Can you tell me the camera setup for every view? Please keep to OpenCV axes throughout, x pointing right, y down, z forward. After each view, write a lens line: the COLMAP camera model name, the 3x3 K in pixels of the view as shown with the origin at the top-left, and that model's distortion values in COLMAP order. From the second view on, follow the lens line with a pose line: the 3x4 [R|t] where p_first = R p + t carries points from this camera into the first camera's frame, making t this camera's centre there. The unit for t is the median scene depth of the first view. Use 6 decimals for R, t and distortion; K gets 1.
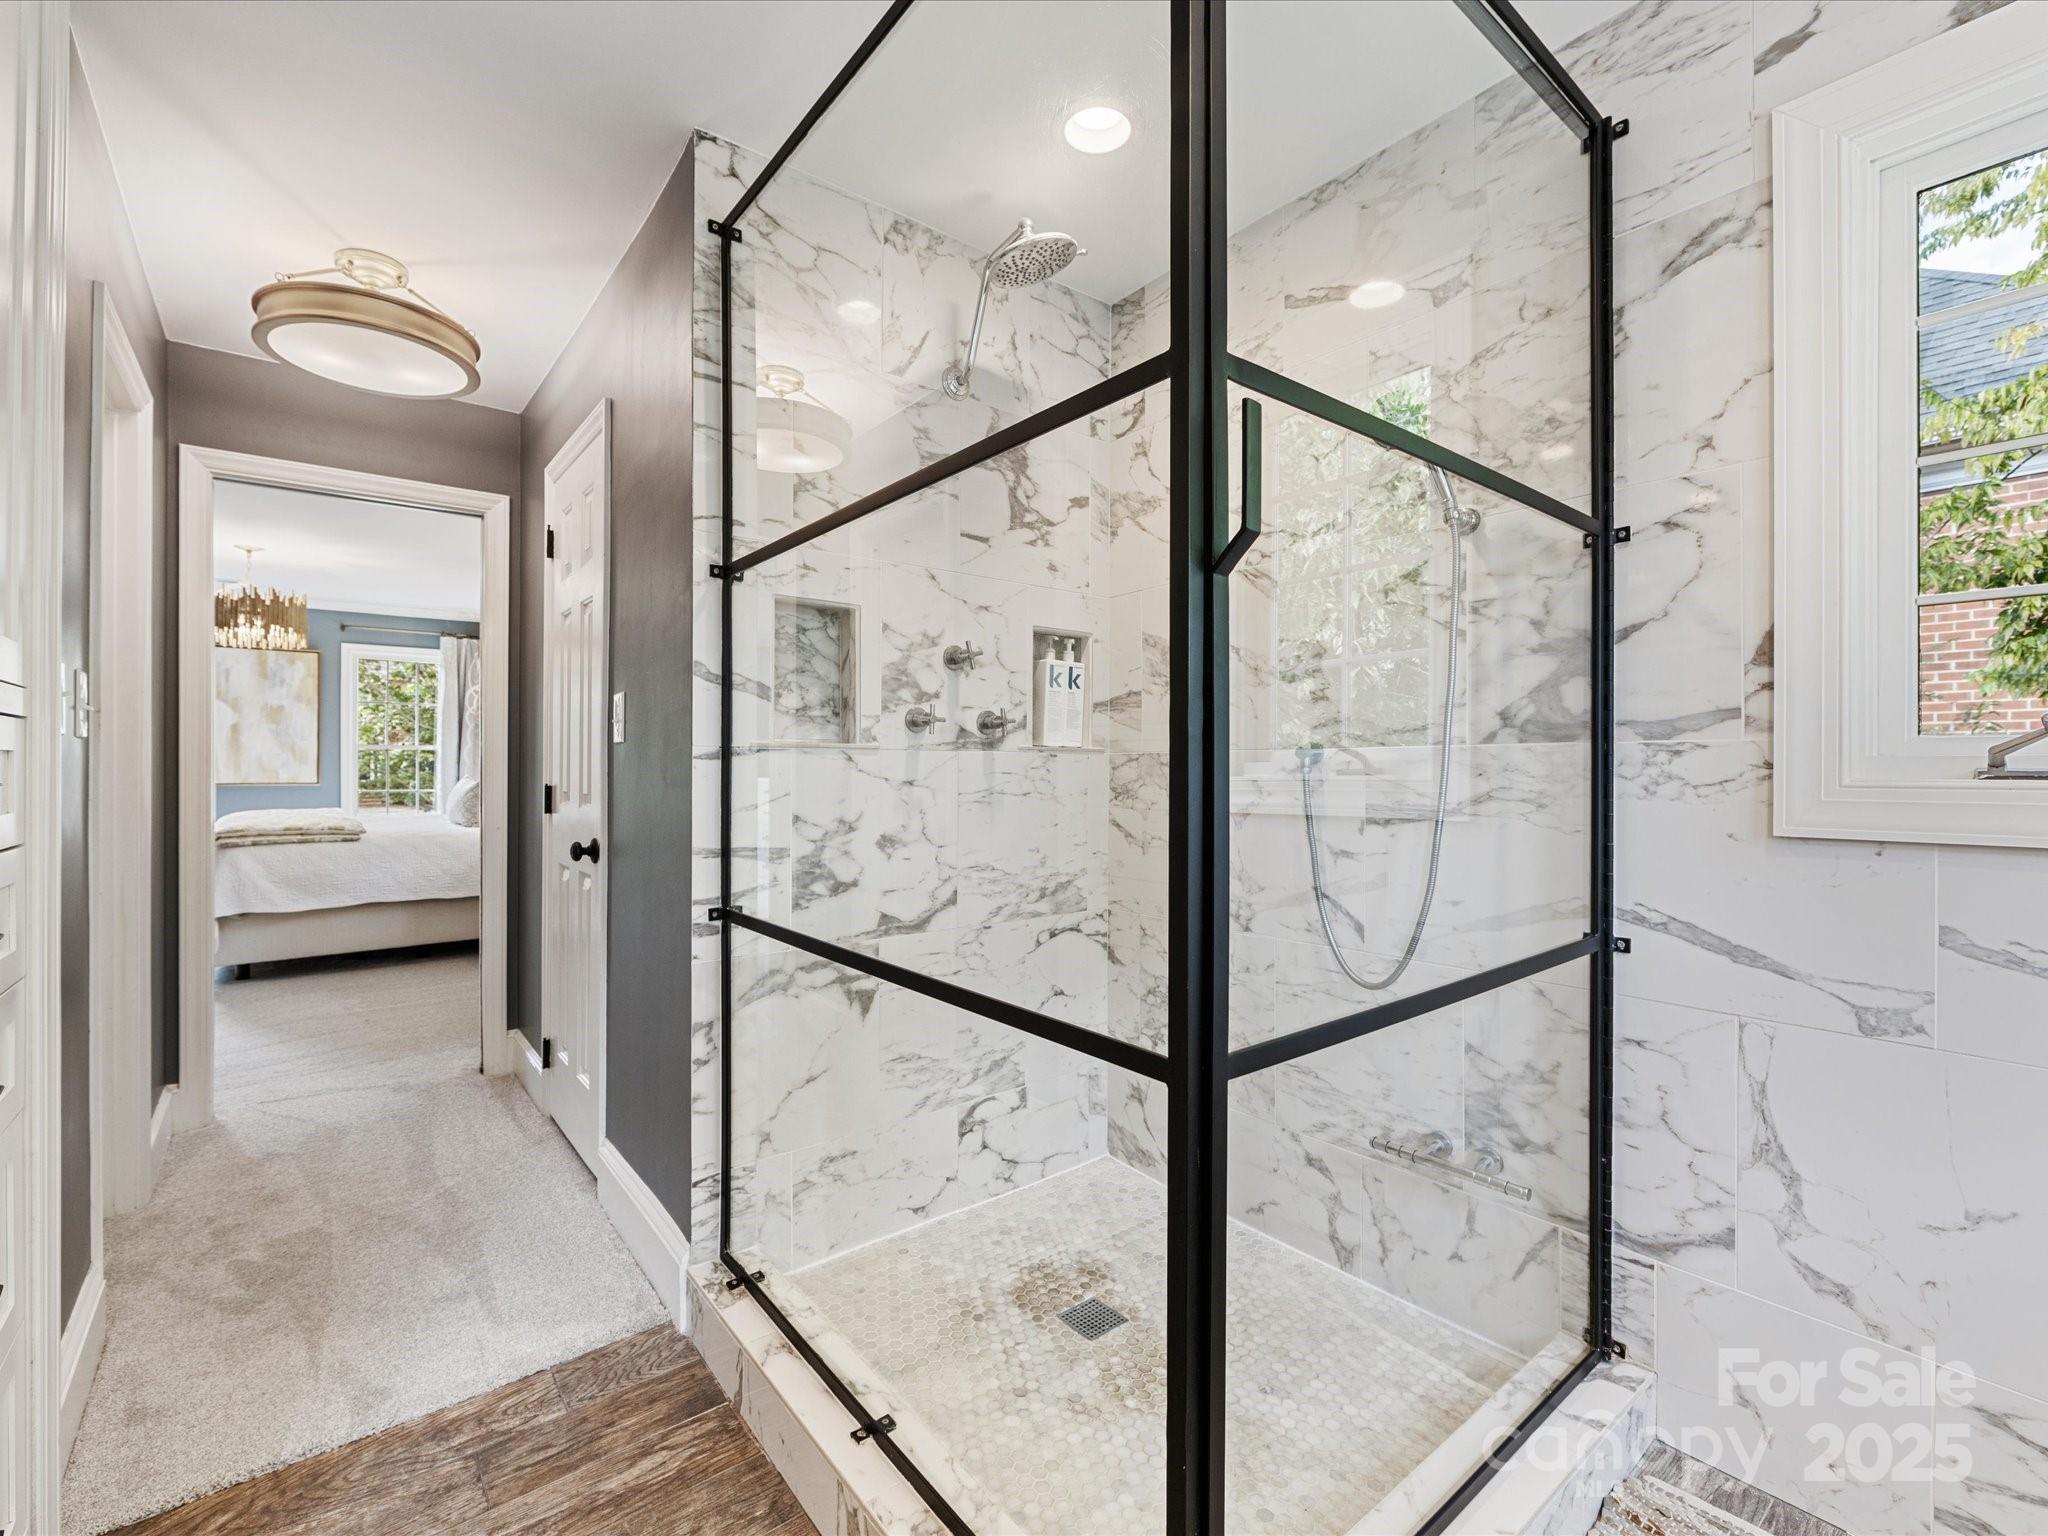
lens RADIAL K [[907.3, 0, 1030.2], [0, 907.3, 769.2], [0, 0, 1]] dist [-0.001818, -0.001213]
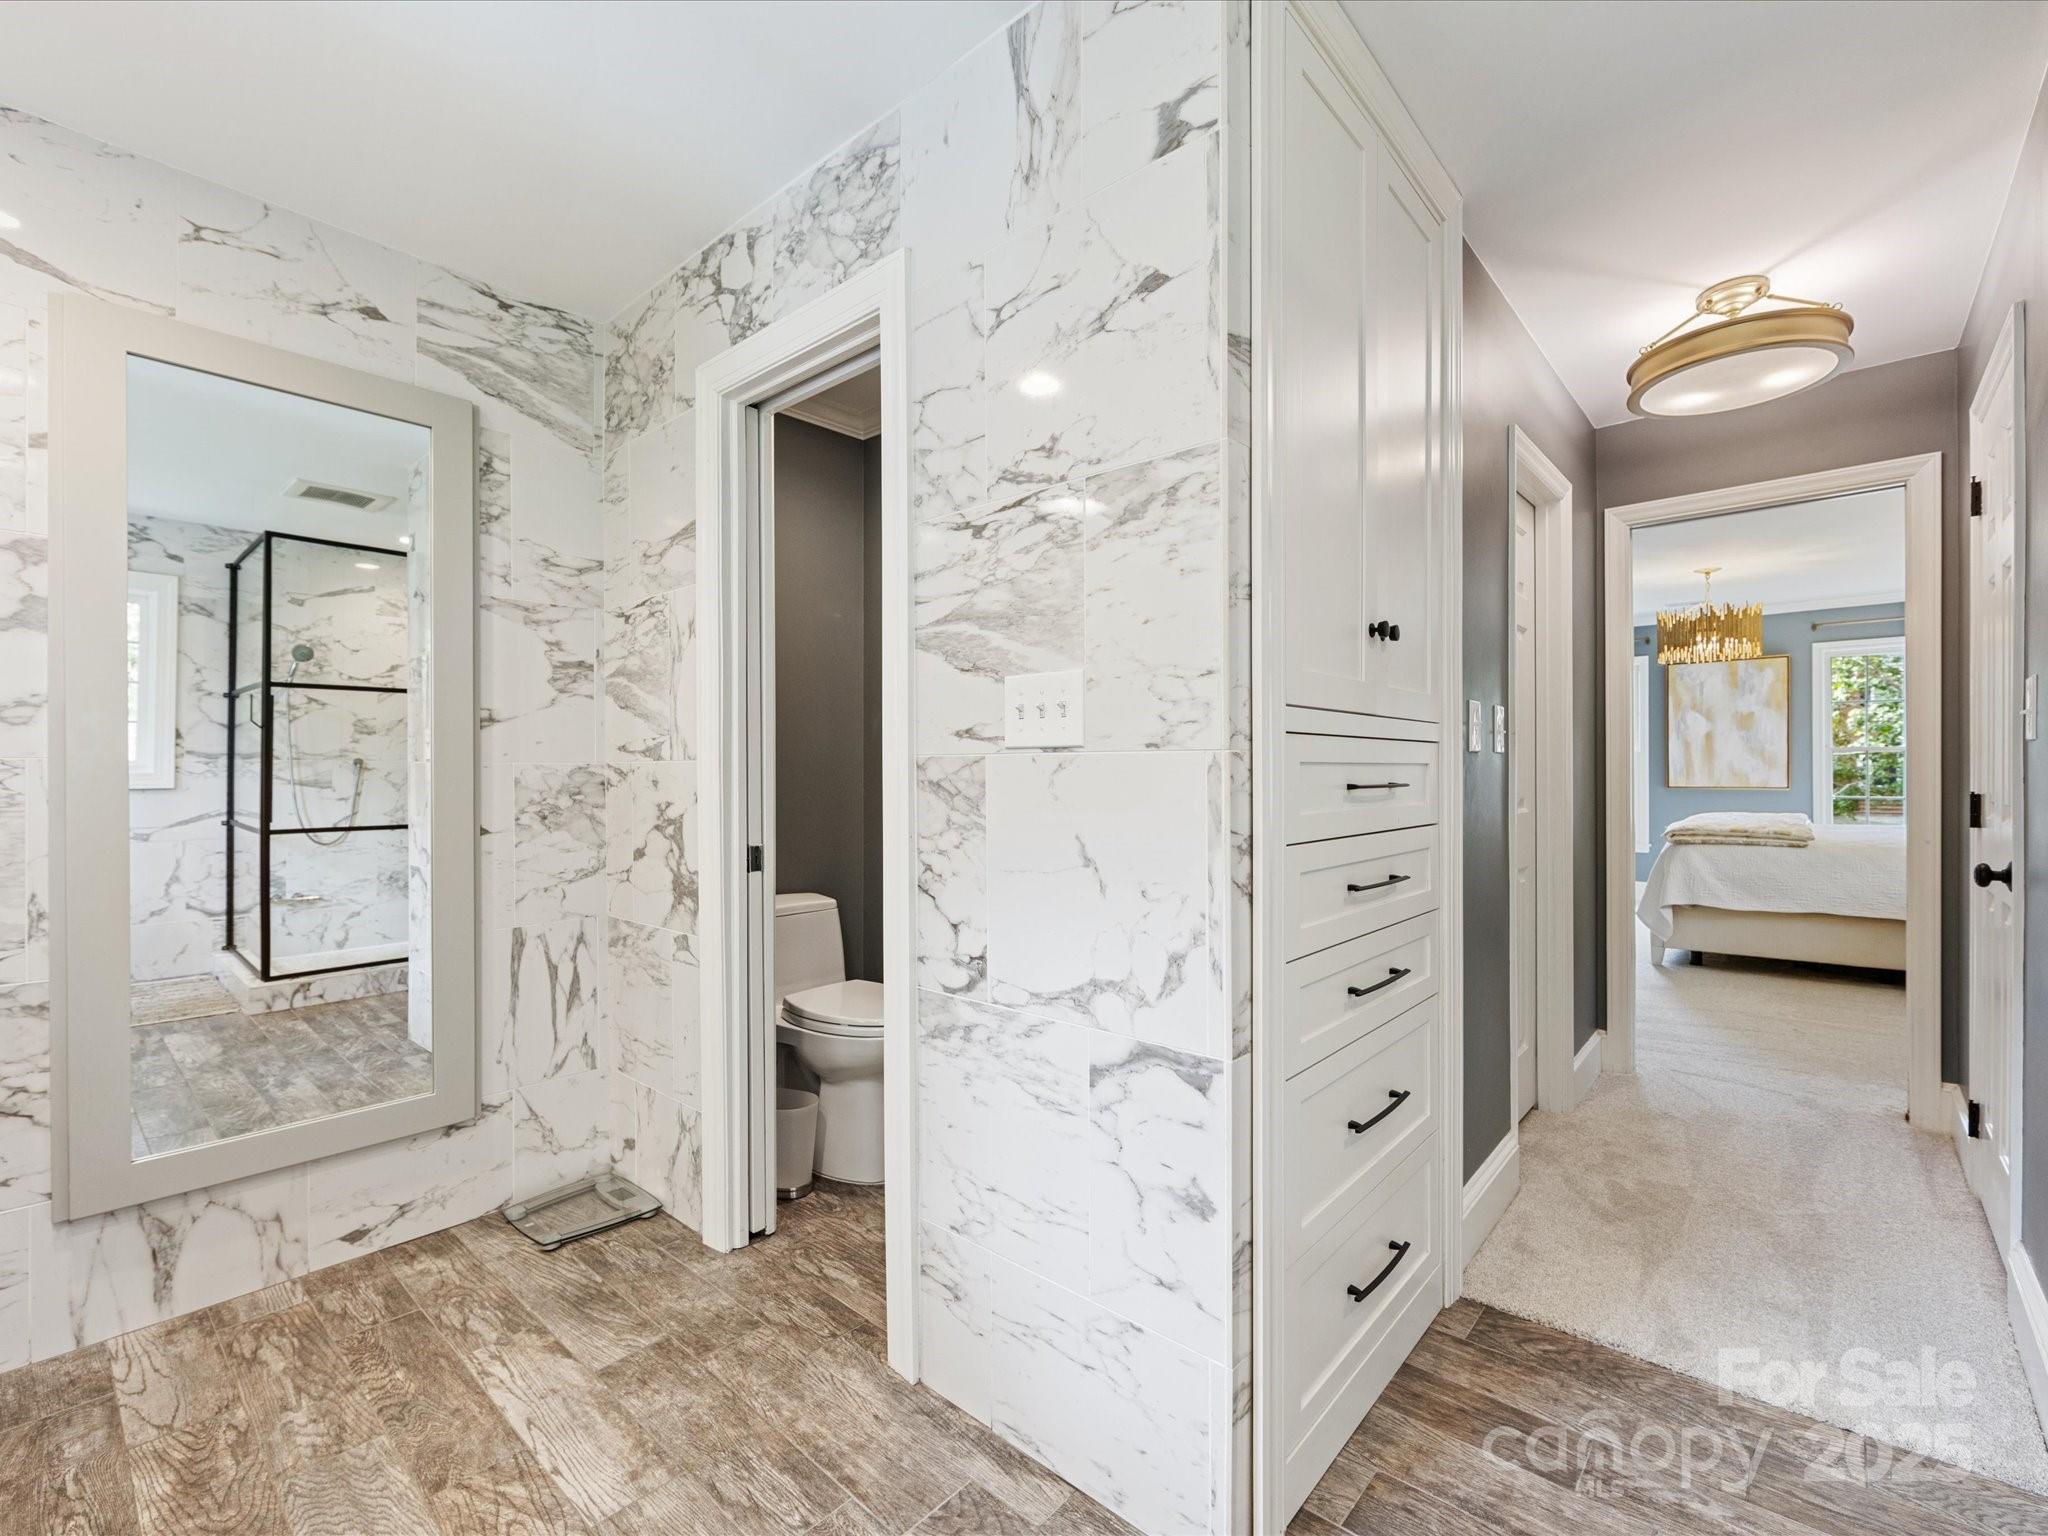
lens RADIAL K [[907.3, 0, 1024.3], [0, 907.3, 772.9], [0, 0, 1]] dist [-0.001818, -0.001213]
pose [[0.171349, -0.004255, -0.985201, 0.127020], [0.003476, 0.999987, -0.003714, -0.000459], [0.985204, -0.002788, 0.171362, 0.012243]]
